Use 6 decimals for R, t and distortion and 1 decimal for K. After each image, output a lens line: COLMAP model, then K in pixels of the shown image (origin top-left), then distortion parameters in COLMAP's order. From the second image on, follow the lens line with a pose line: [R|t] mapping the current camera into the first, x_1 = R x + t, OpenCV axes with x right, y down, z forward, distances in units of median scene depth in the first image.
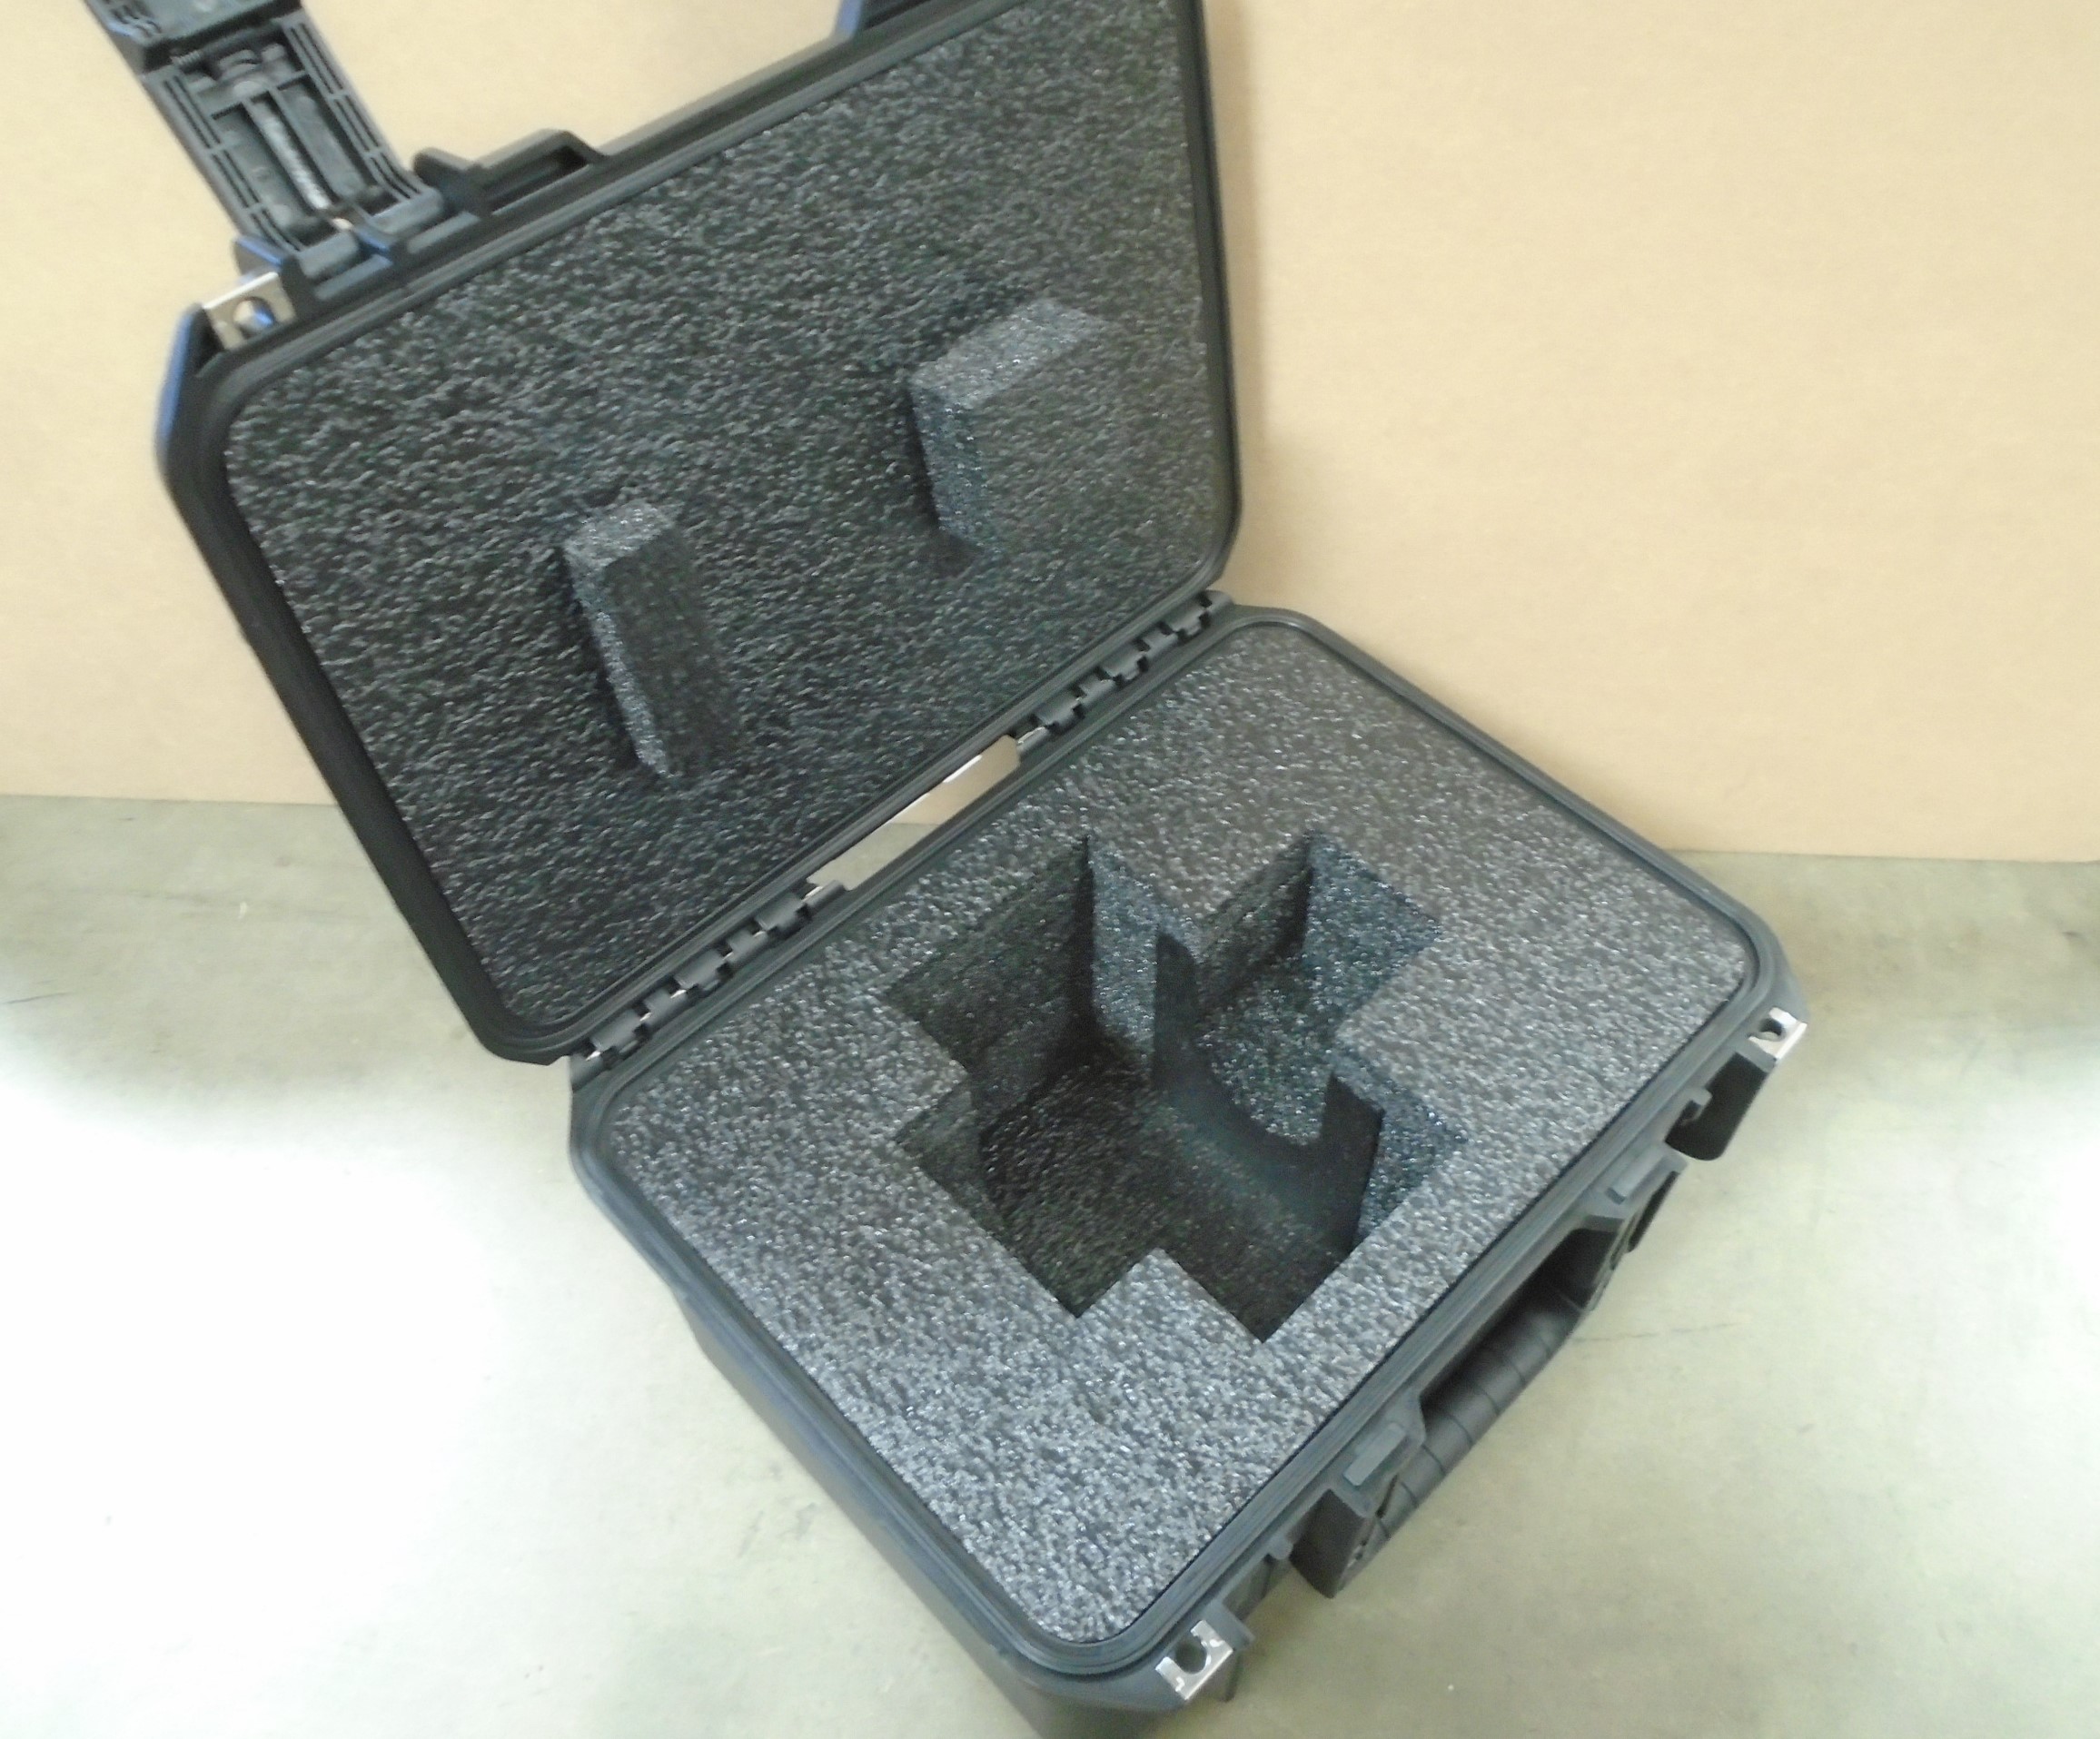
lens RADIAL K [[1812.5, 0, 1022.7], [0, 1812.5, 864.9], [0, 0, 1]] dist [-0.007185, 0.002391]
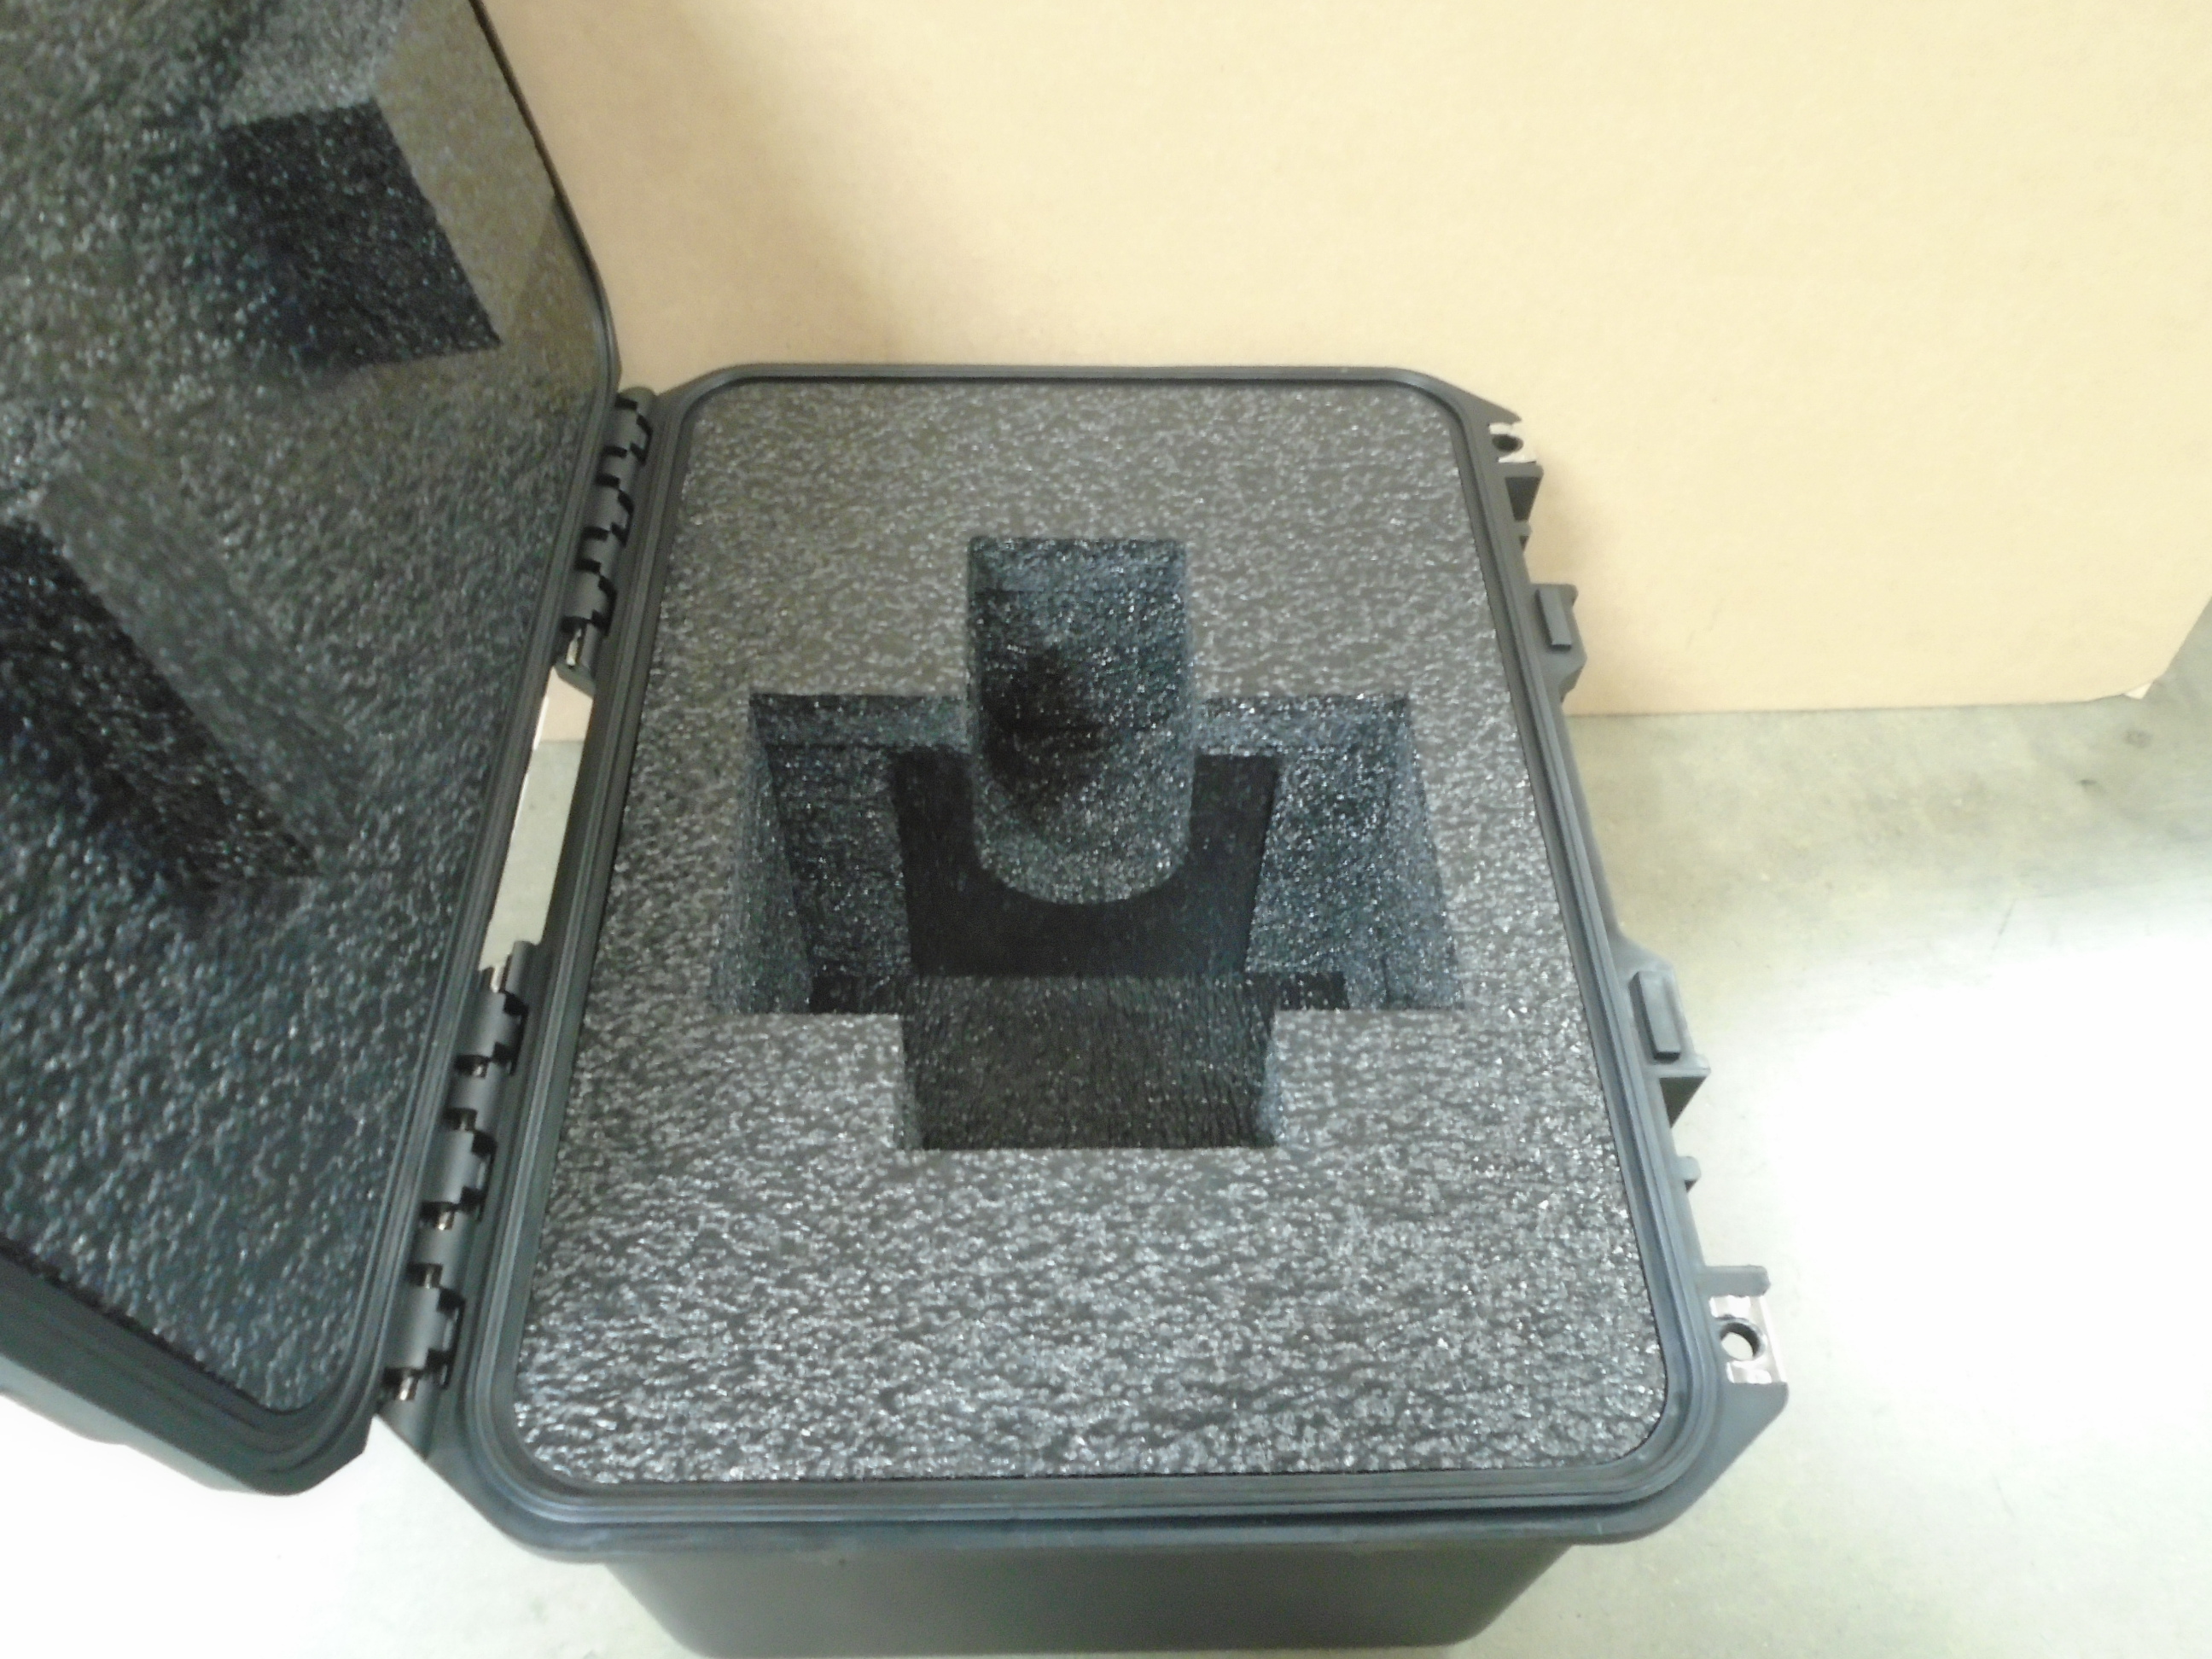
lens RADIAL K [[1718.8, 0, 1106.0], [0, 1718.8, 829.5], [0, 0, 1]] dist [-0.005067, 0.005065]
pose [[0.667612, -0.558889, 0.491871, -0.303990], [0.564372, 0.810792, 0.155246, -0.000132], [-0.485570, 0.173954, 0.856716, 0.448474]]
